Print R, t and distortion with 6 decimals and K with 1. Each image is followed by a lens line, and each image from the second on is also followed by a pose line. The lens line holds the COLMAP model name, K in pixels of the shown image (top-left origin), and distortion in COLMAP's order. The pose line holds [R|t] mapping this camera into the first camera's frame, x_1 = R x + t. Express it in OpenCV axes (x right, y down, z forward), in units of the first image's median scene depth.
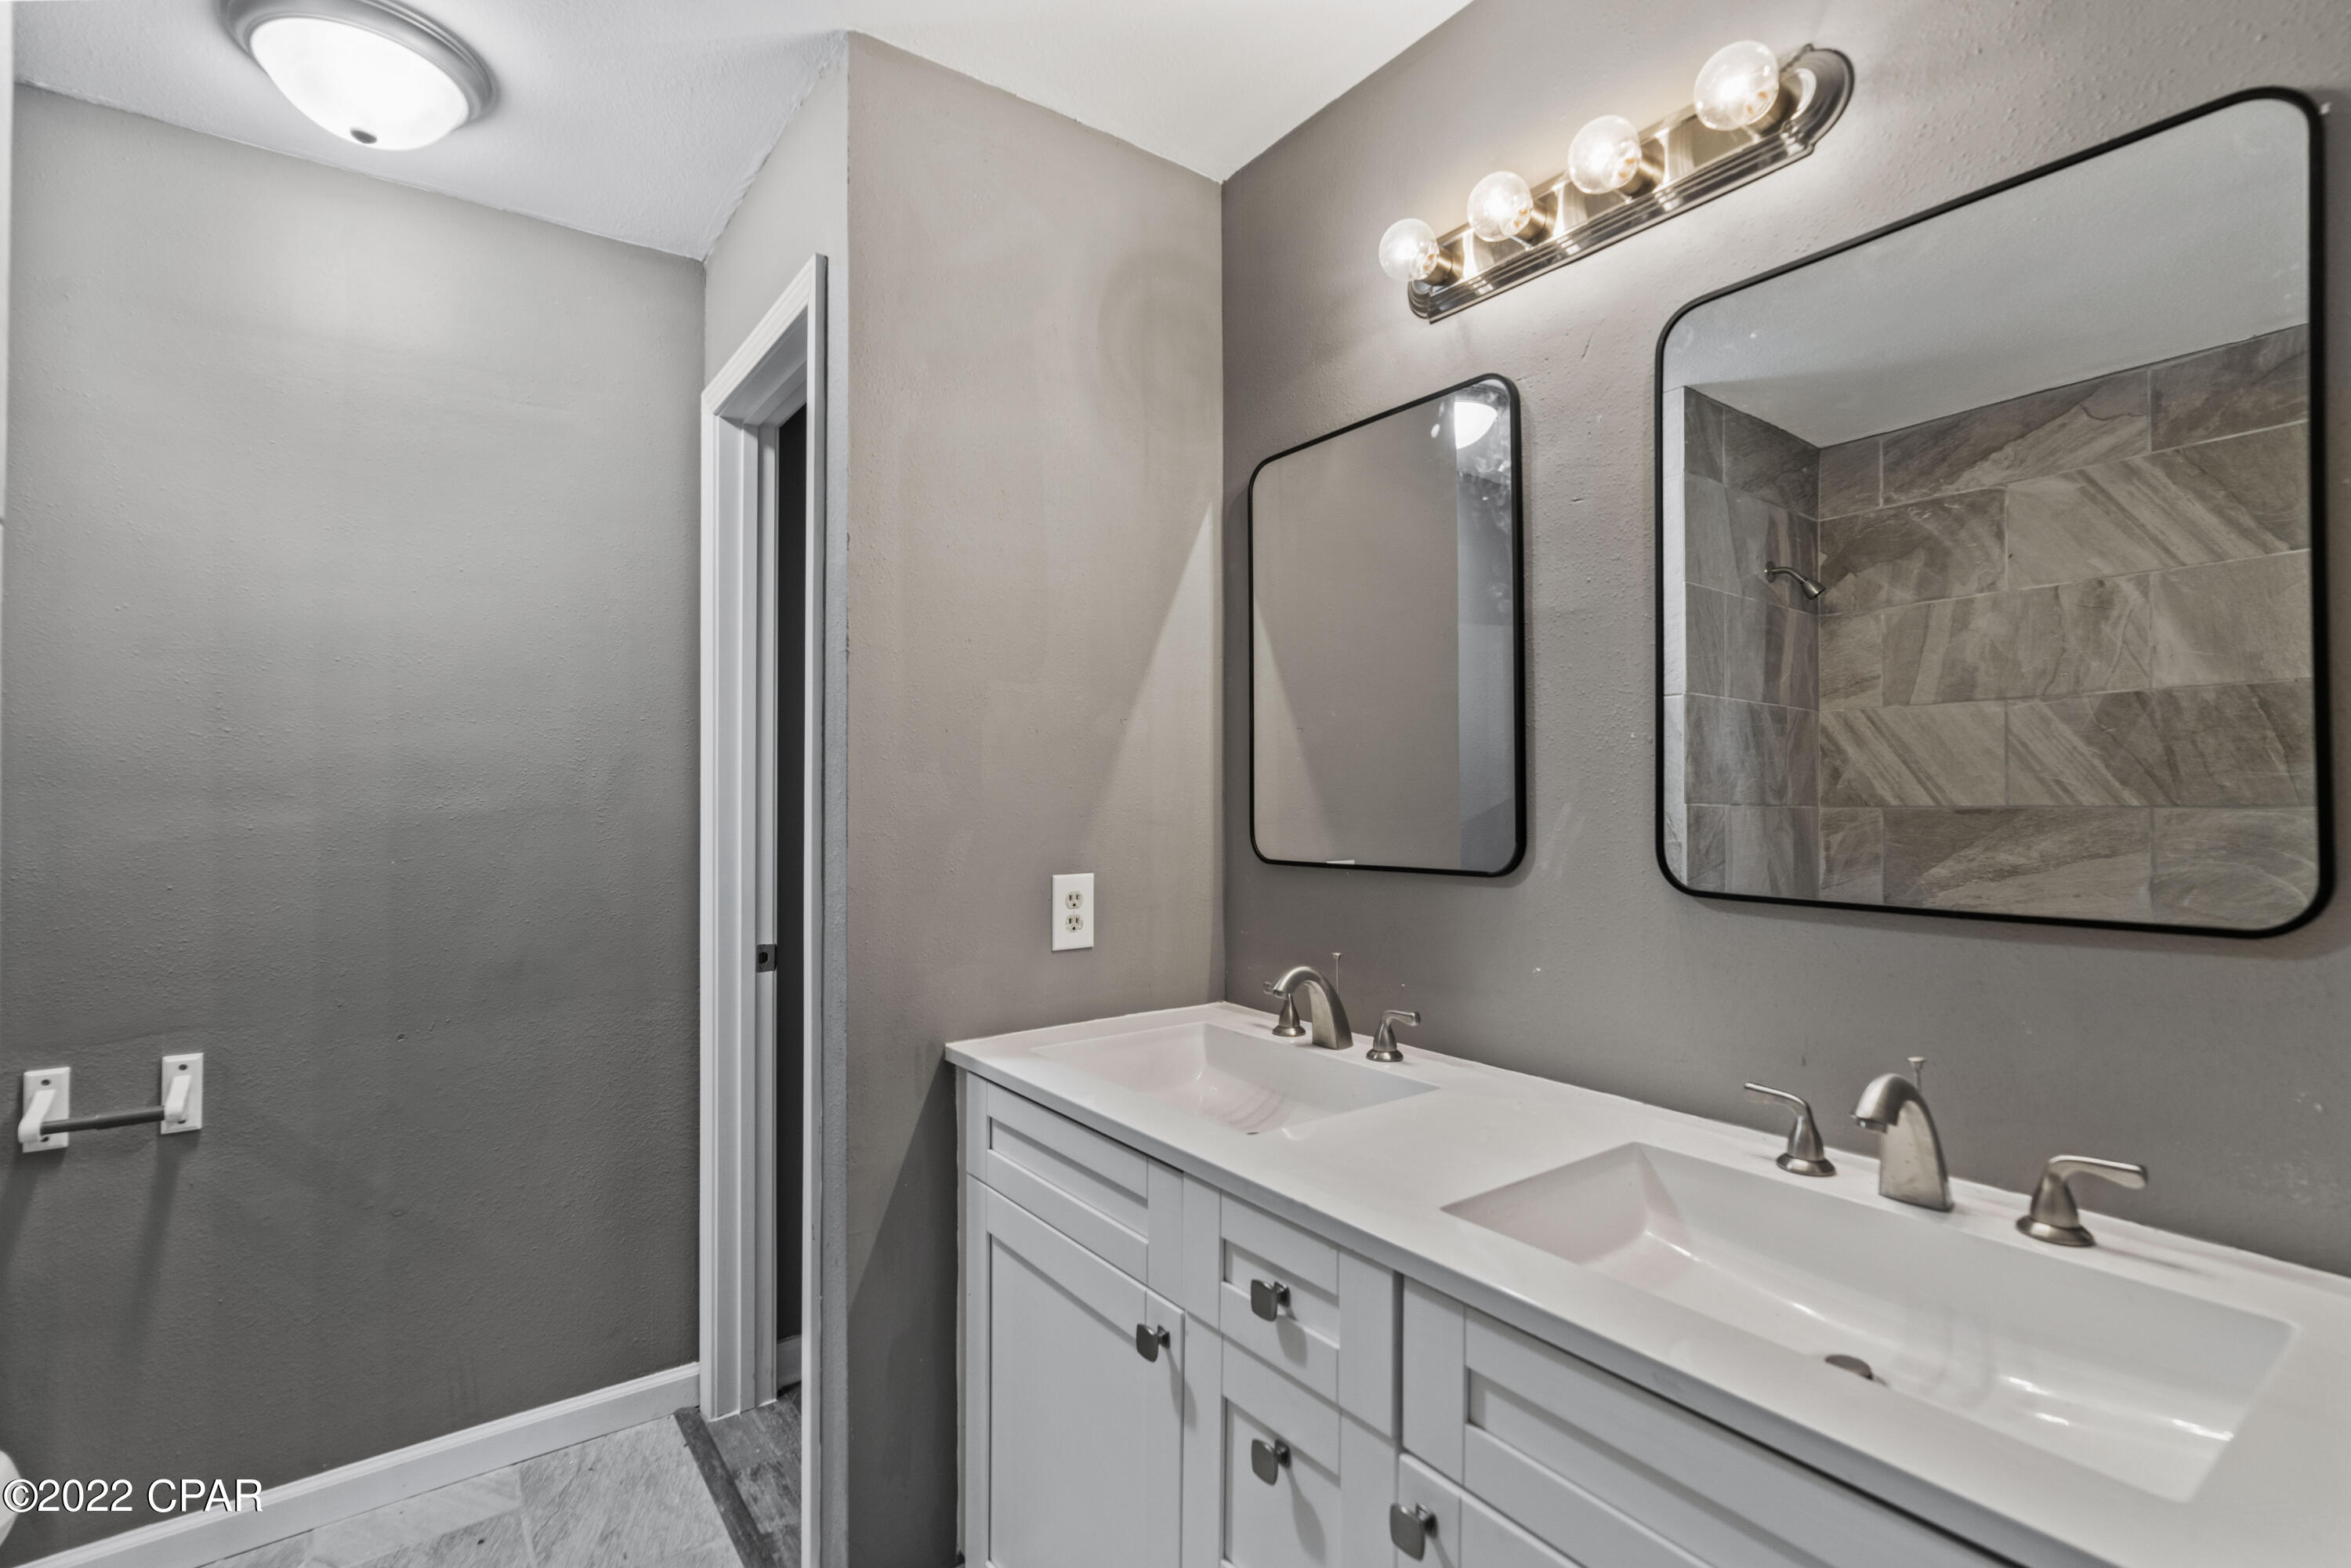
lens RADIAL K [[1070.3, 0, 1161.5], [0, 1070.3, 784.0], [0, 0, 1]] dist [-0.014101, 0.005122]
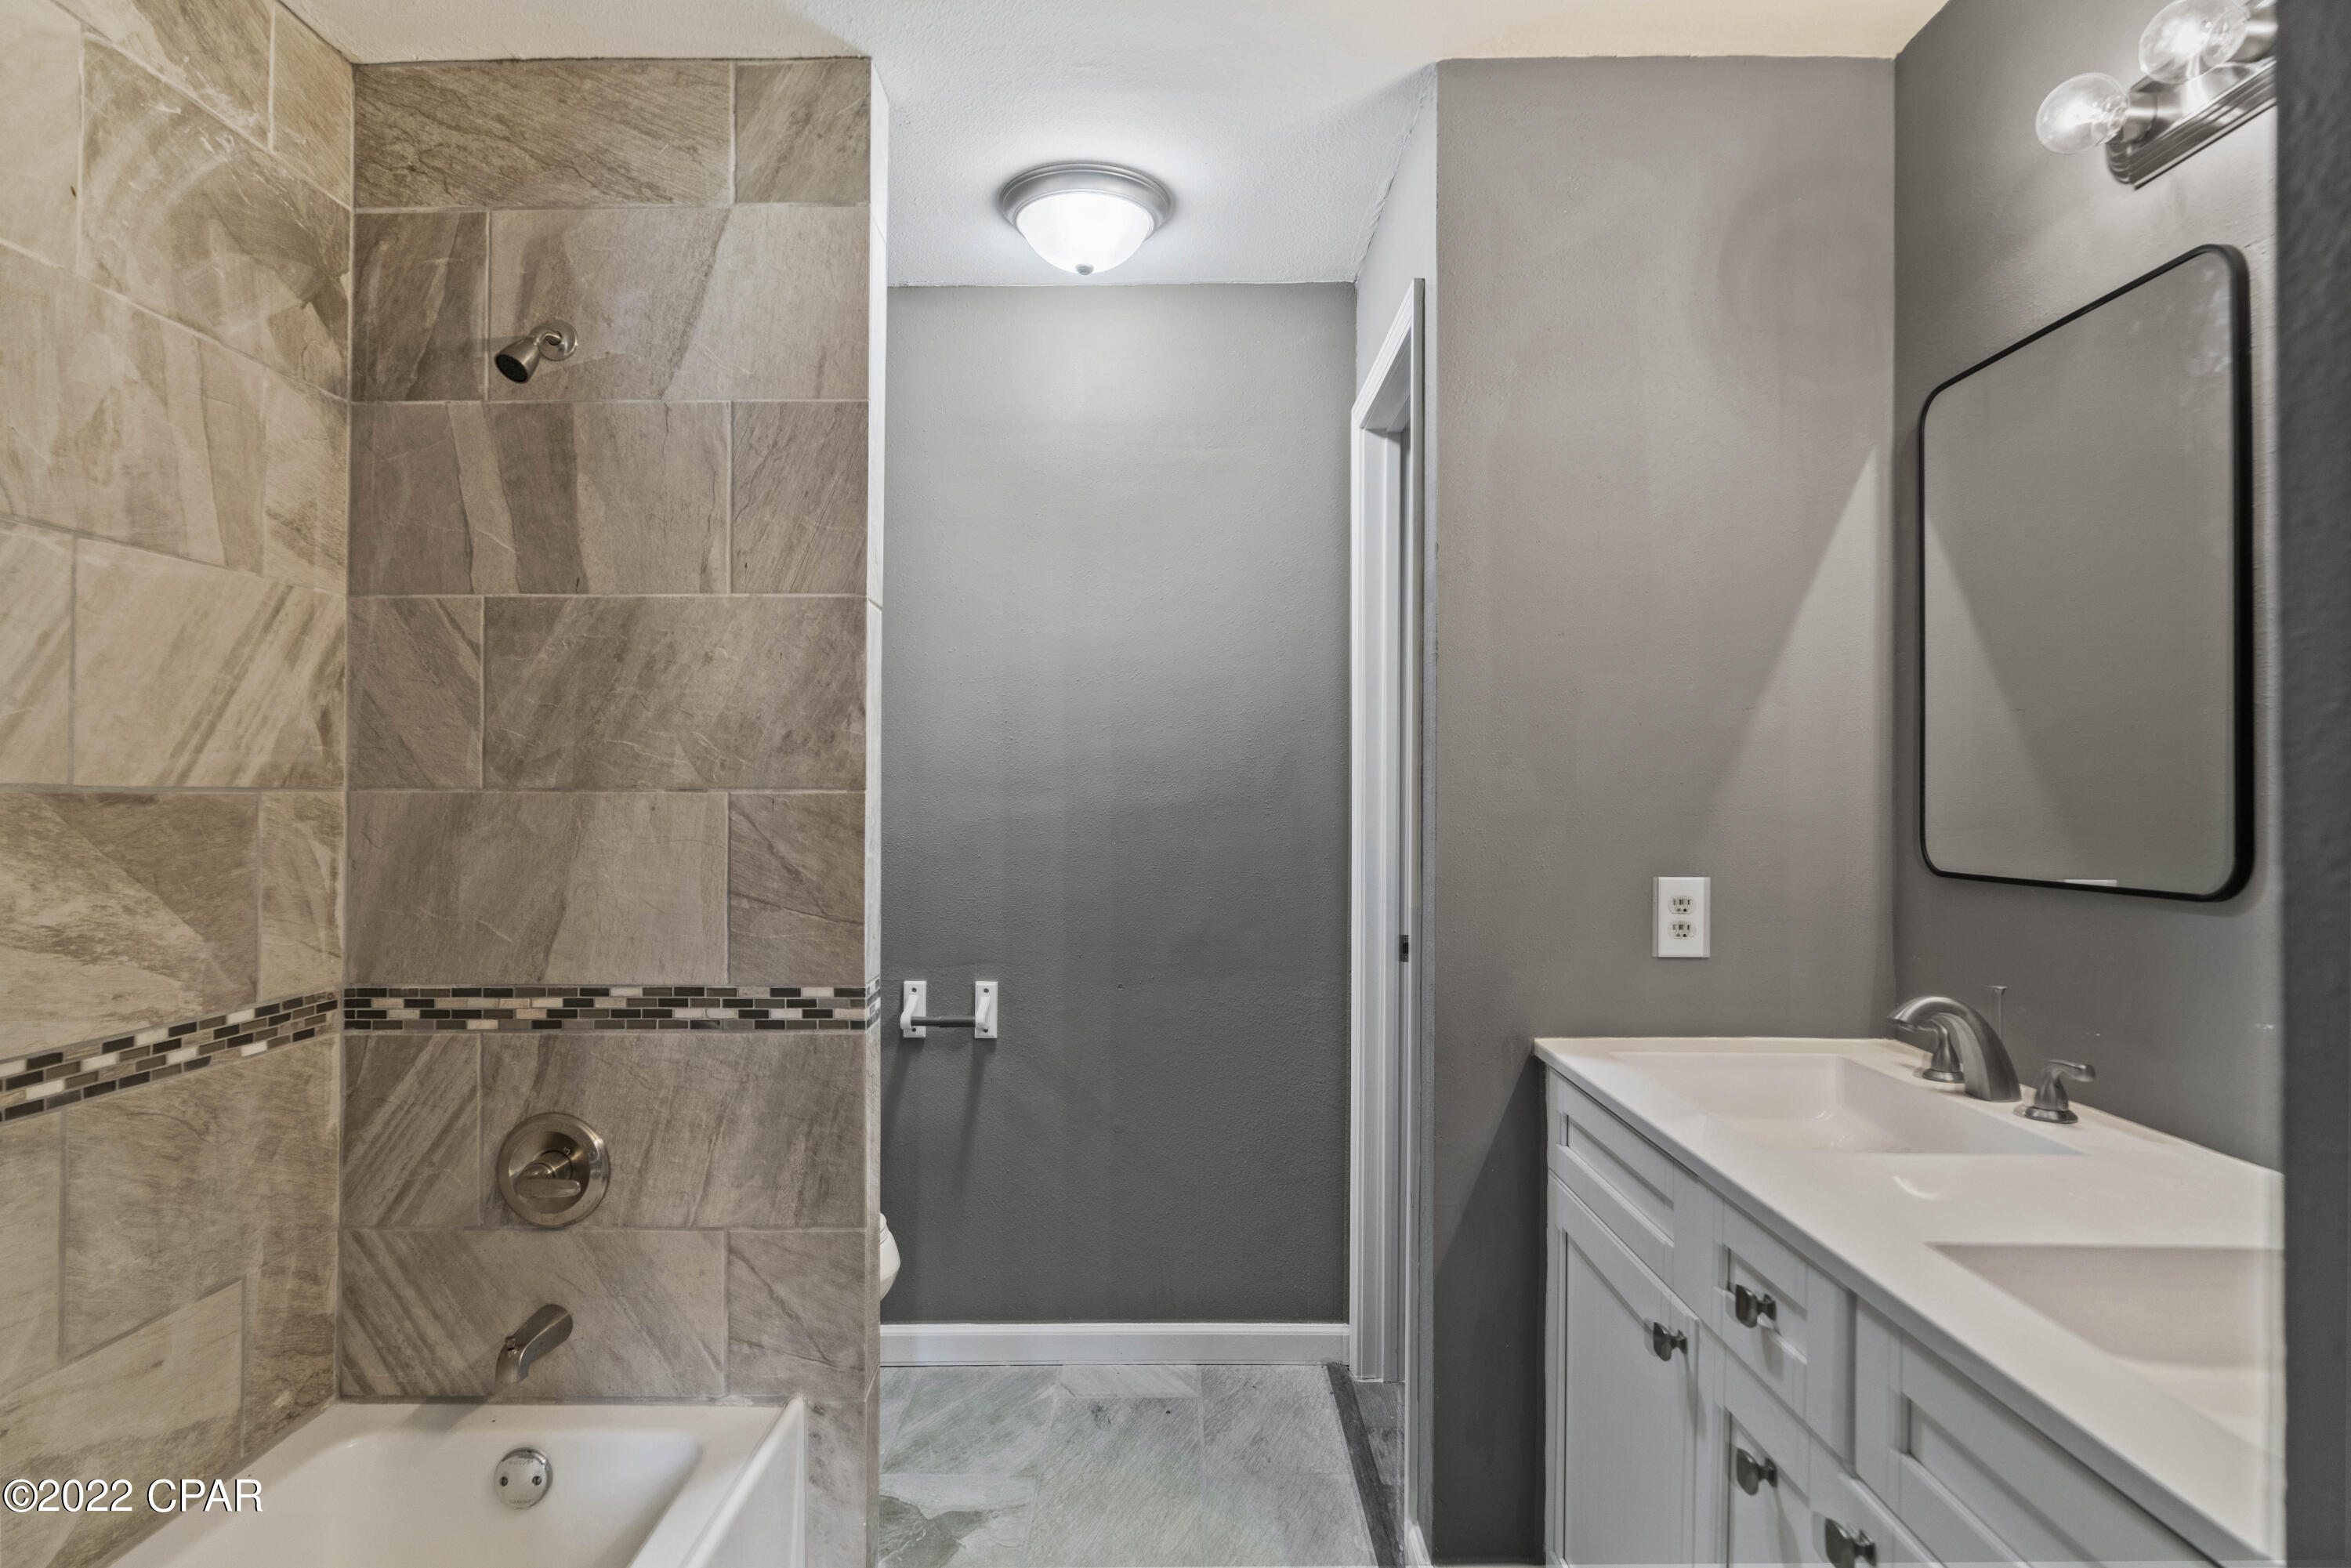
lens RADIAL K [[1261.3, 0, 1168.9], [0, 1261.3, 784.7], [0, 0, 1]] dist [-0.003660, 0.001948]
pose [[0.804706, 0.002769, -0.593667, 0.210164], [0.000979, 0.999982, 0.005990, -0.002829], [0.593672, -0.005402, 0.804689, -0.145798]]
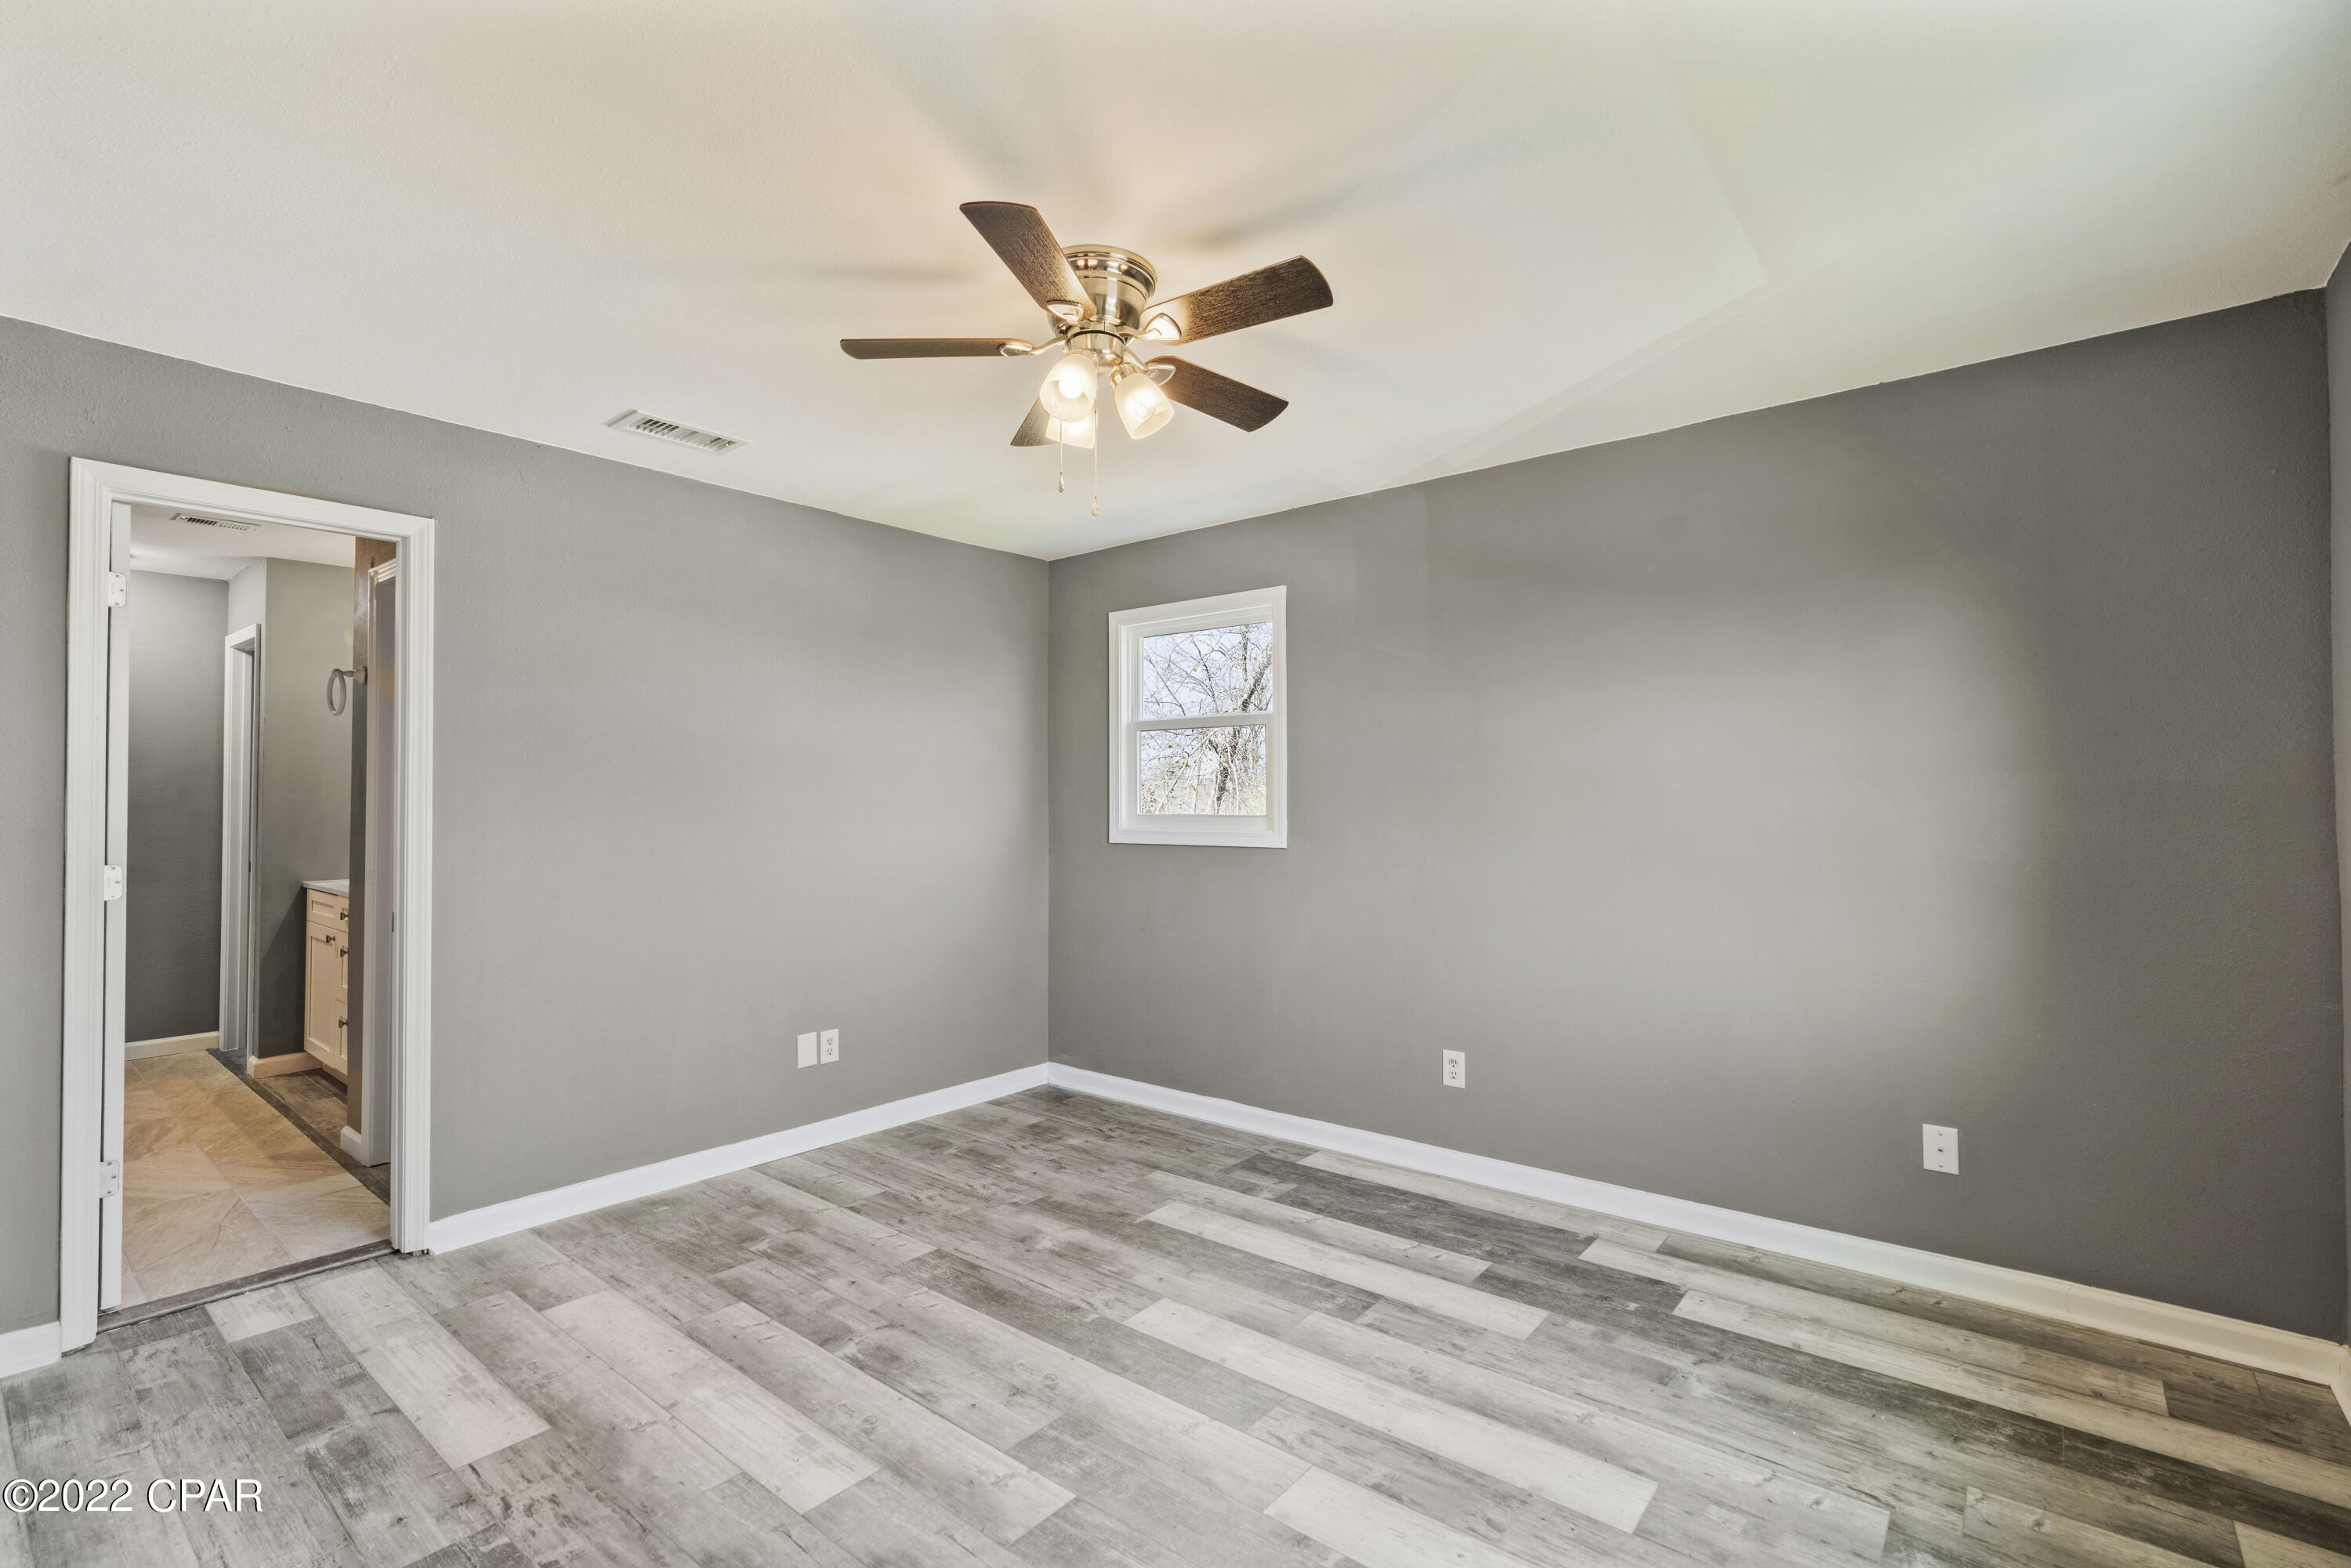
lens RADIAL K [[1070.3, 0, 1209.7], [0, 1070.3, 756.7], [0, 0, 1]] dist [-0.014101, 0.005122]
pose [[0.965446, 0.000158, 0.260605, 1.427388], [0.003806, 0.999885, -0.014703, -0.056503], [-0.260577, 0.015187, 0.965334, -2.479922]]
